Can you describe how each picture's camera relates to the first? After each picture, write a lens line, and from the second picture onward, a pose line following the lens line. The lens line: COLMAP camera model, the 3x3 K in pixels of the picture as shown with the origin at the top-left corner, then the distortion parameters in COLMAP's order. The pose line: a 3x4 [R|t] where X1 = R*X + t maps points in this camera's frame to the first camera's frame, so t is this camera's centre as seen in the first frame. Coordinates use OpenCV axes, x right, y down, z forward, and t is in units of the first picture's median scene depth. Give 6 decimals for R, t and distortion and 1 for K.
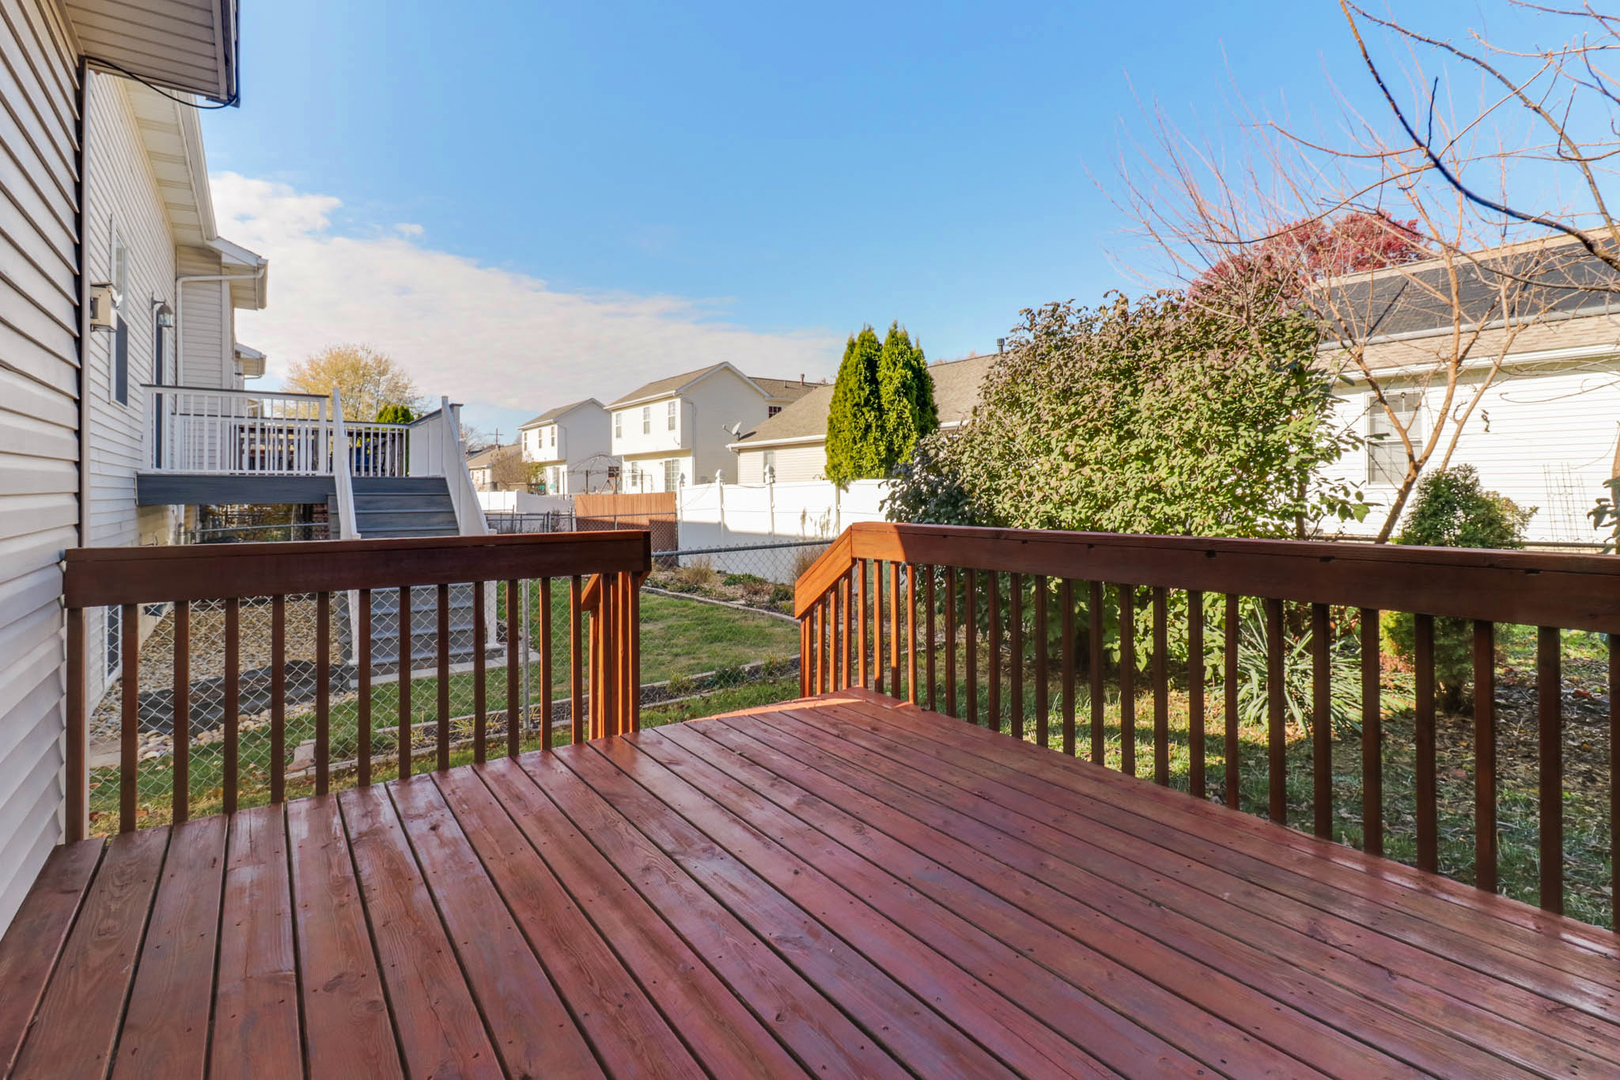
lens RADIAL K [[775.3, 0, 815.6], [0, 775.3, 489.1], [0, 0, 1]] dist [0.002120, 0.000295]
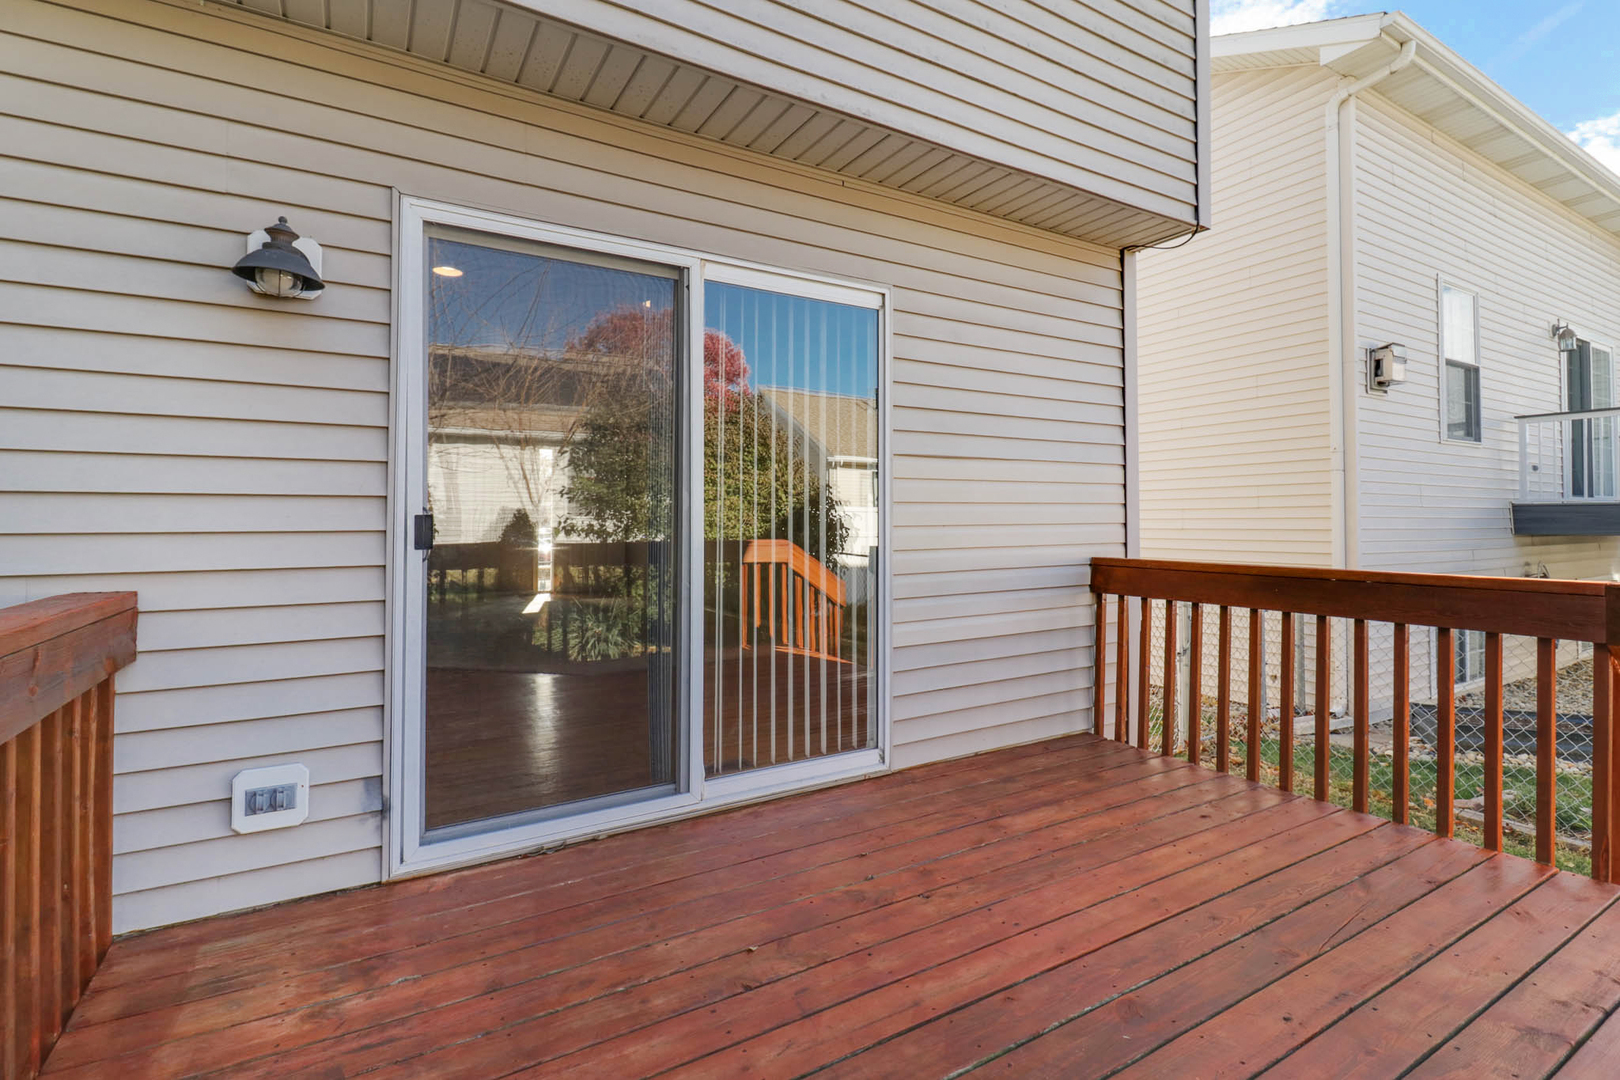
lens RADIAL K [[757.9, 0, 819.8], [0, 757.9, 514.0], [0, 0, 1]] dist [0.000550, 0.000054]
pose [[-0.084191, -0.004265, -0.996441, 0.370565], [0.000821, 0.999990, -0.004349, -0.004384], [0.996449, -0.001184, -0.084187, 0.288054]]
